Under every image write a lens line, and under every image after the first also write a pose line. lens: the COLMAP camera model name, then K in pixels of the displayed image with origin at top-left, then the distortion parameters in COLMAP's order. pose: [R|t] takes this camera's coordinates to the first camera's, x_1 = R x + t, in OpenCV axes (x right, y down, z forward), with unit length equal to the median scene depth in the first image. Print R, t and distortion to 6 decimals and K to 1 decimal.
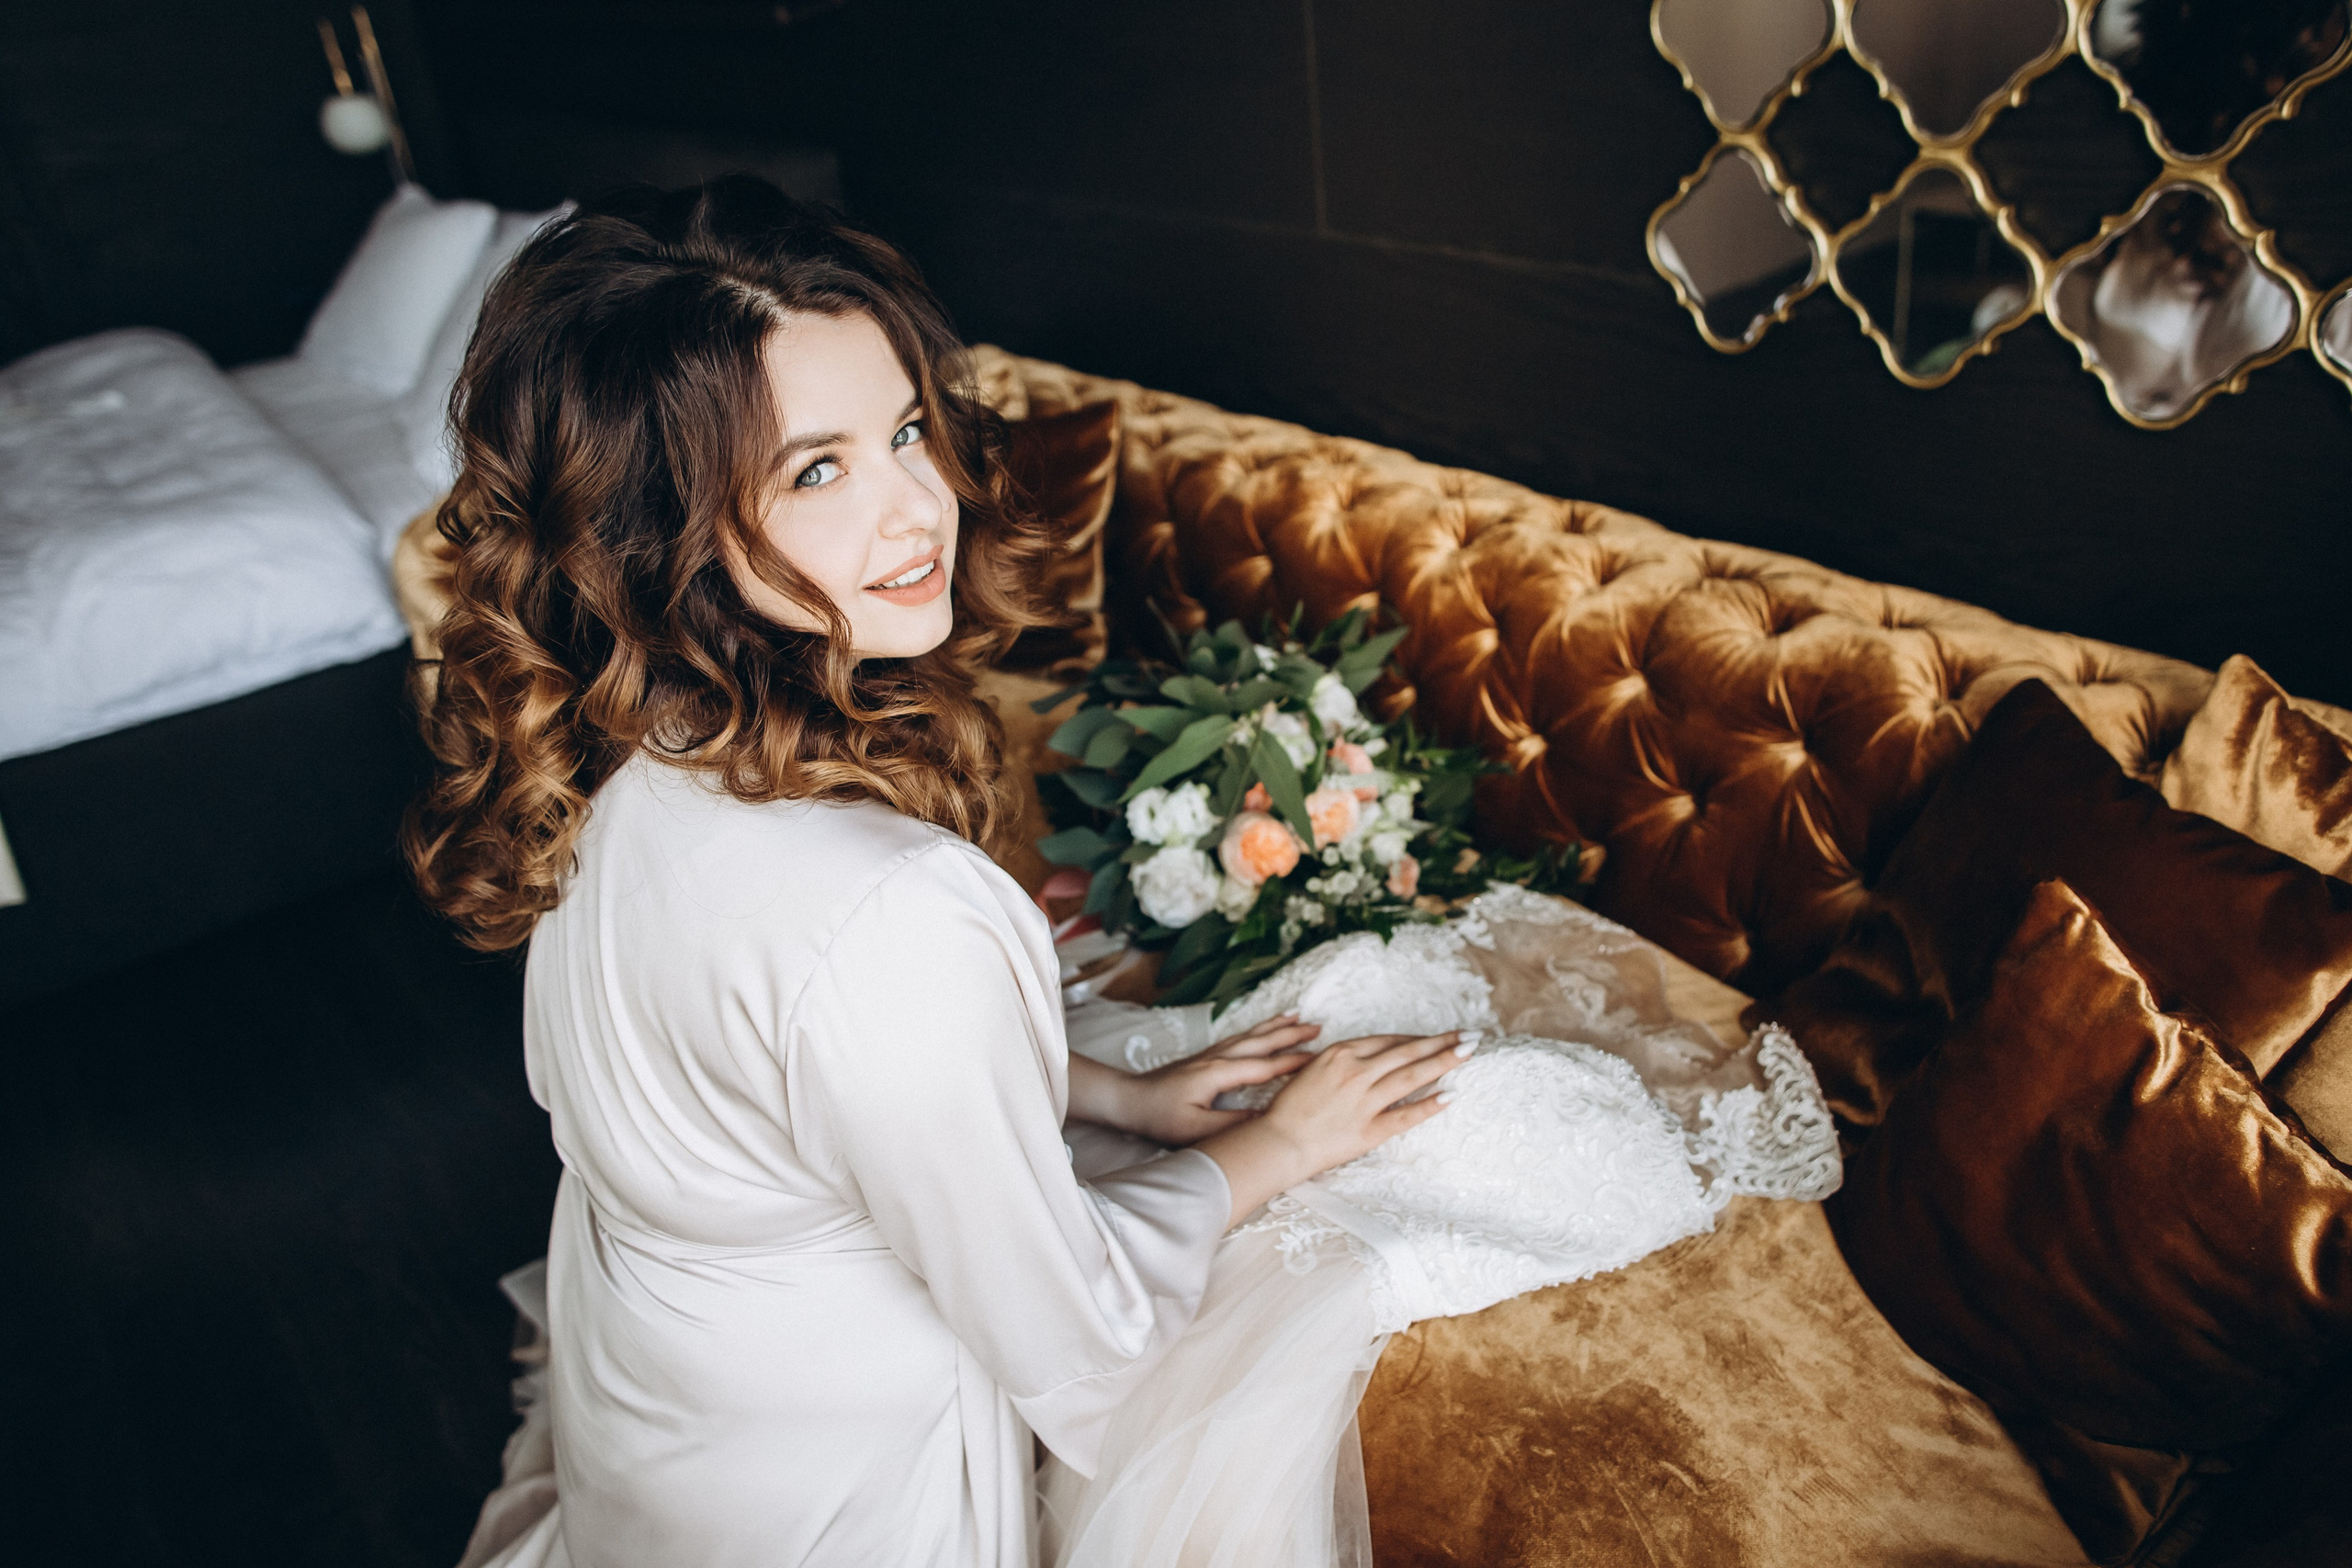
lens RADIAL K [[1547.4, 0, 1176.0], [0, 1547.4, 784.0], [0, 0, 1]] dist [-0.034585, -0.000245]
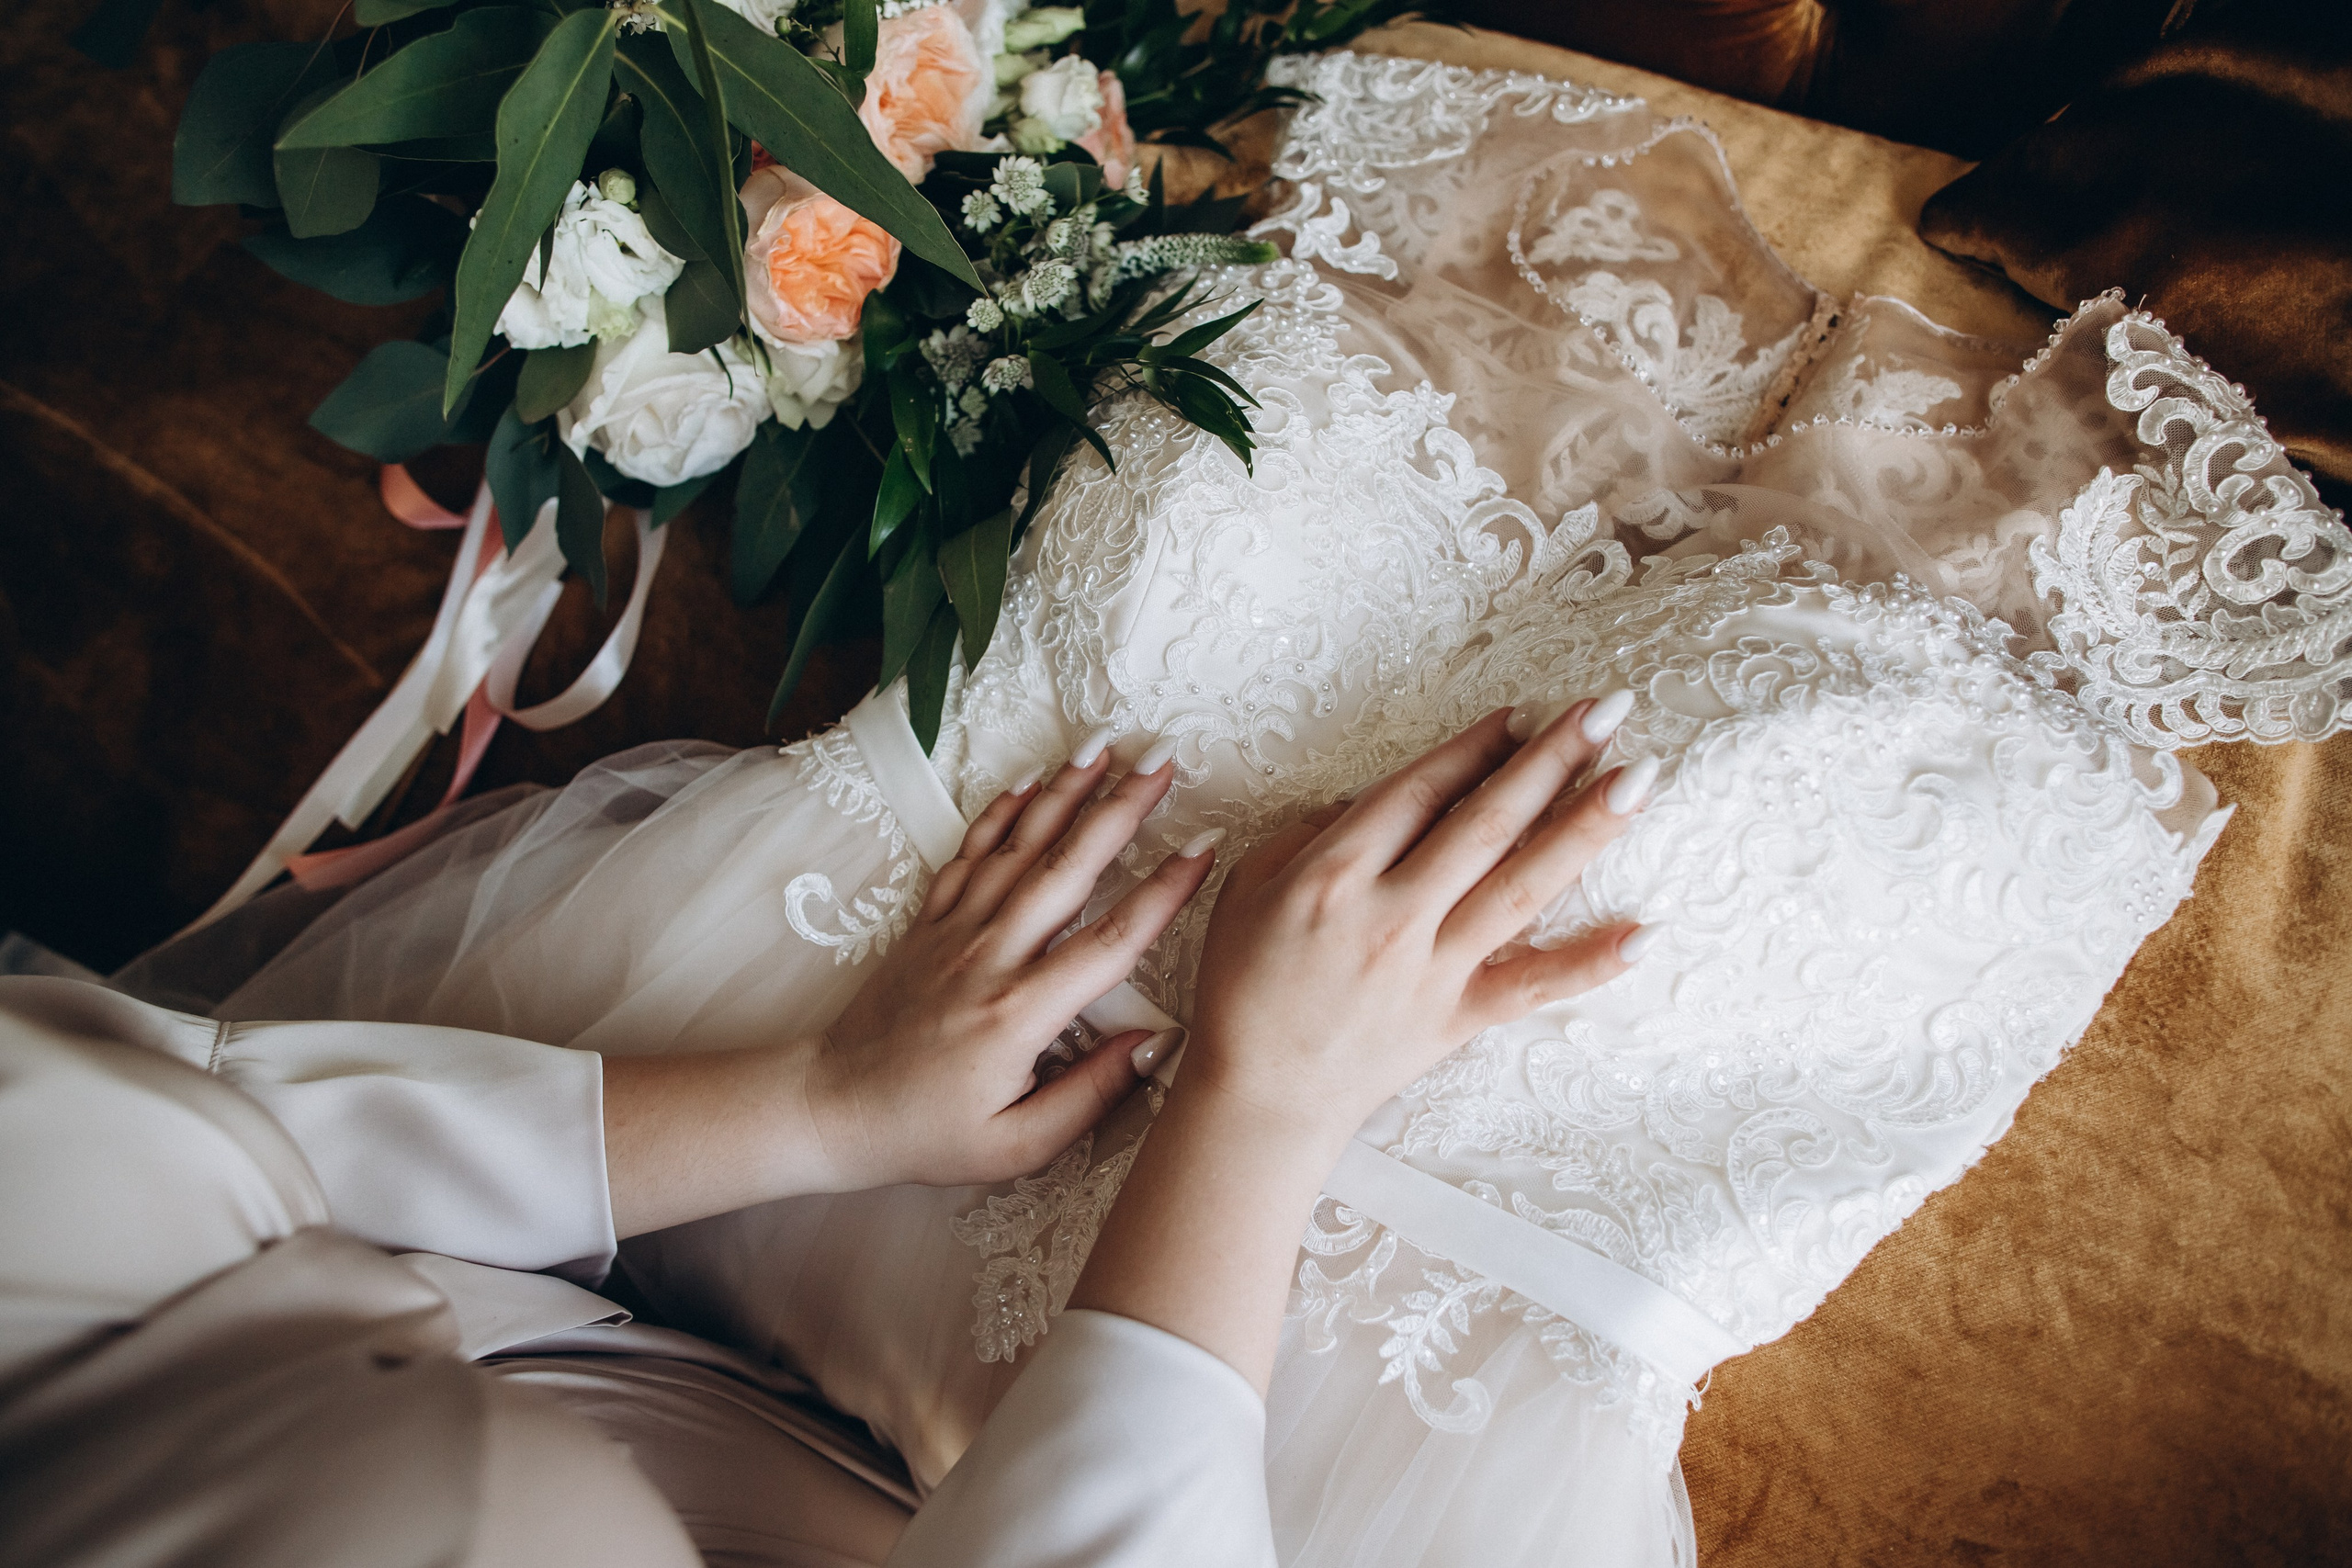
lens RADIAL K [[1547.4, 0, 1176.0], [0, 1547.4, 784.0], [0, 0, 1]] dist [-0.034585, -0.000245]
pose [[0.886097, -0.455512, 0.085676, 0.048961], [0.311012, 0.721387, 0.618767, -0.101176], [-0.343662, -0.521642, 0.780888, 0.695534]]
